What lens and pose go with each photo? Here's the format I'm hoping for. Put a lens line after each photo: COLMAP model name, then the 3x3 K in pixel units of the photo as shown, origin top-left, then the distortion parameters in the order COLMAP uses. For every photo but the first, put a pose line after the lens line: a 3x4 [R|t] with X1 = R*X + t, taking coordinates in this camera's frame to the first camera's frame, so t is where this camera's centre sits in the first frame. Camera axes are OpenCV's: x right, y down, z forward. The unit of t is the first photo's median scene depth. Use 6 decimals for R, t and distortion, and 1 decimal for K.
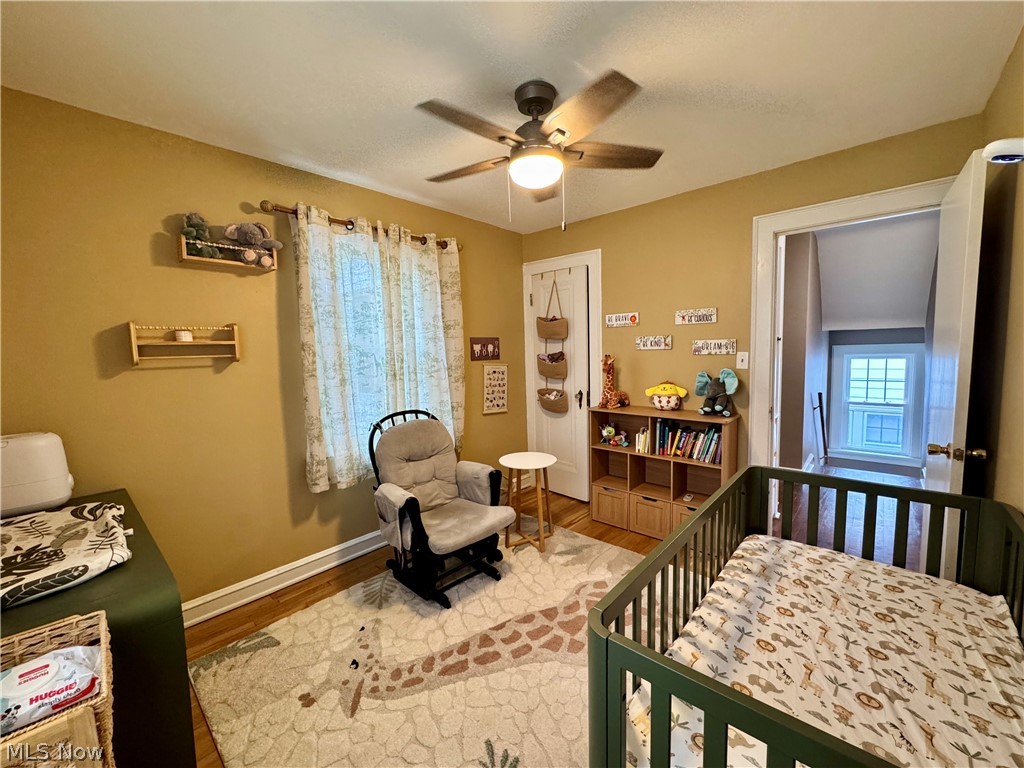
lens RADIAL K [[410.3, 0, 509.5], [0, 410.3, 383.7], [0, 0, 1]] dist [-0.003744, 0.001177]
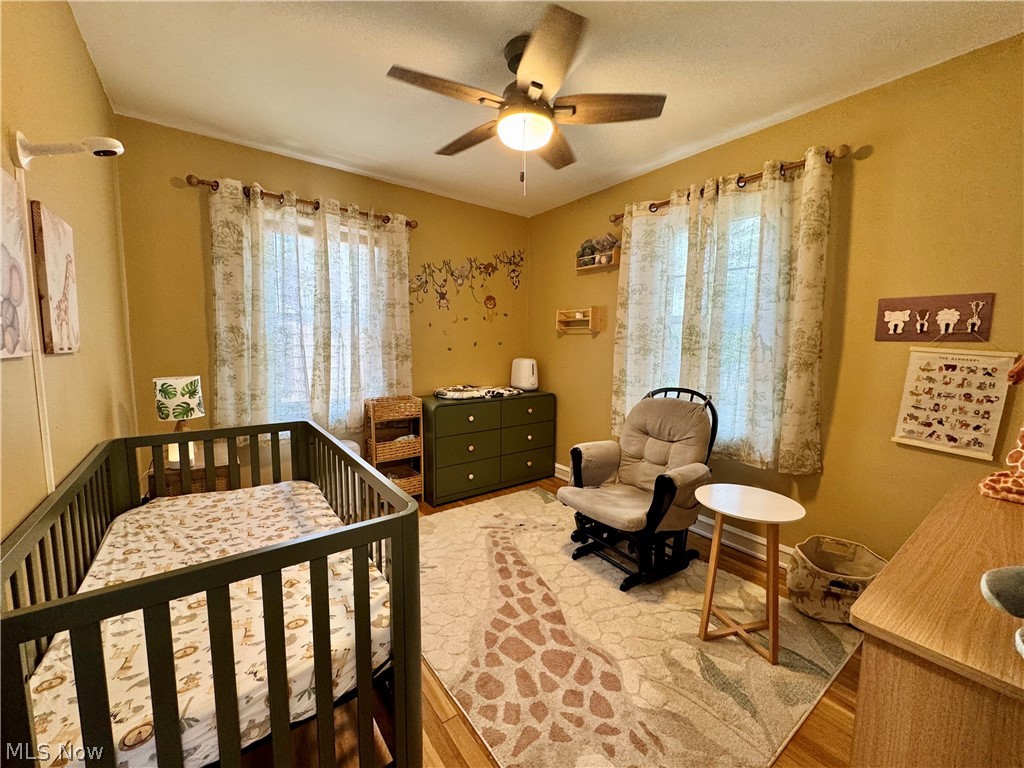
lens RADIAL K [[410.3, 0, 508.8], [0, 410.3, 382.0], [0, 0, 1]] dist [-0.003744, 0.001177]
pose [[-0.196417, 0.123879, -0.972663, 0.724109], [-0.090568, 0.985454, 0.143797, -0.045652], [0.976329, 0.116336, -0.182341, 0.797171]]
